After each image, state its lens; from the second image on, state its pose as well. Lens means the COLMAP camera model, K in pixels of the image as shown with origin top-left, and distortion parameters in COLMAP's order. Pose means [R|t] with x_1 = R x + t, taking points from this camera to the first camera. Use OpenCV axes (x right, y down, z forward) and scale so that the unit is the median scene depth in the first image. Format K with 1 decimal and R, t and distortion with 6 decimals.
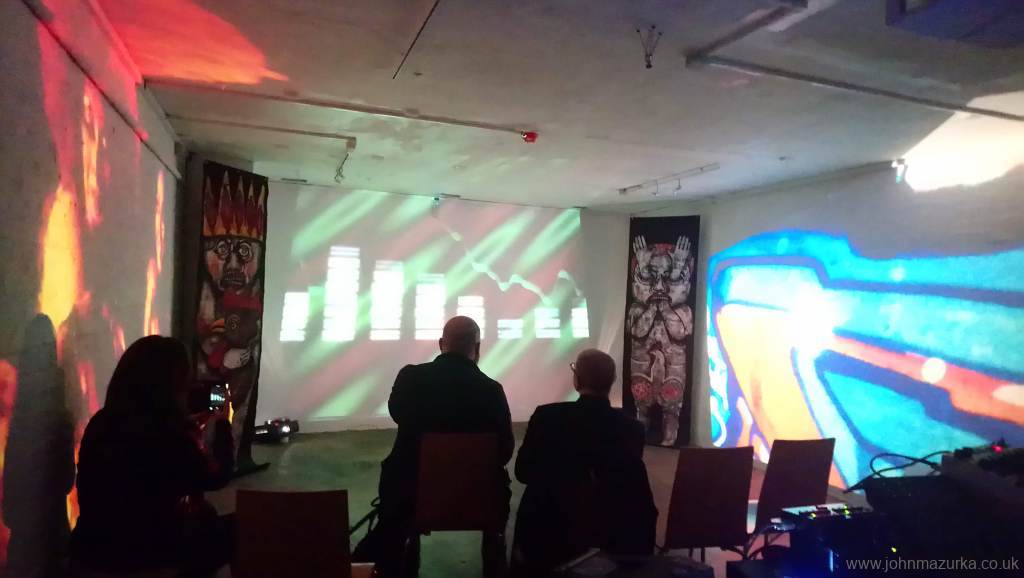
lens RADIAL K [[612.1, 0, 510.6], [0, 612.1, 293.9], [0, 0, 1]] dist [0.118543, -0.129245]
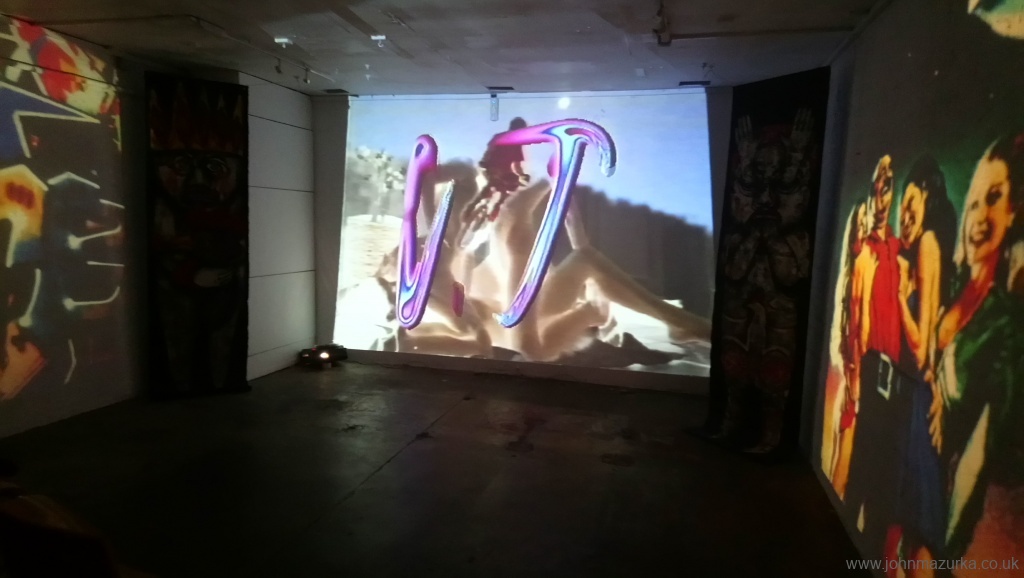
lens RADIAL K [[619.5, 0, 507.0], [0, 619.5, 301.5], [0, 0, 1]] dist [0.049782, -0.074425]
pose [[0.824208, 0.066038, -0.562424, 0.517967], [-0.004737, 0.993946, 0.109765, 0.031466], [0.566267, -0.087805, 0.819531, 0.465519]]
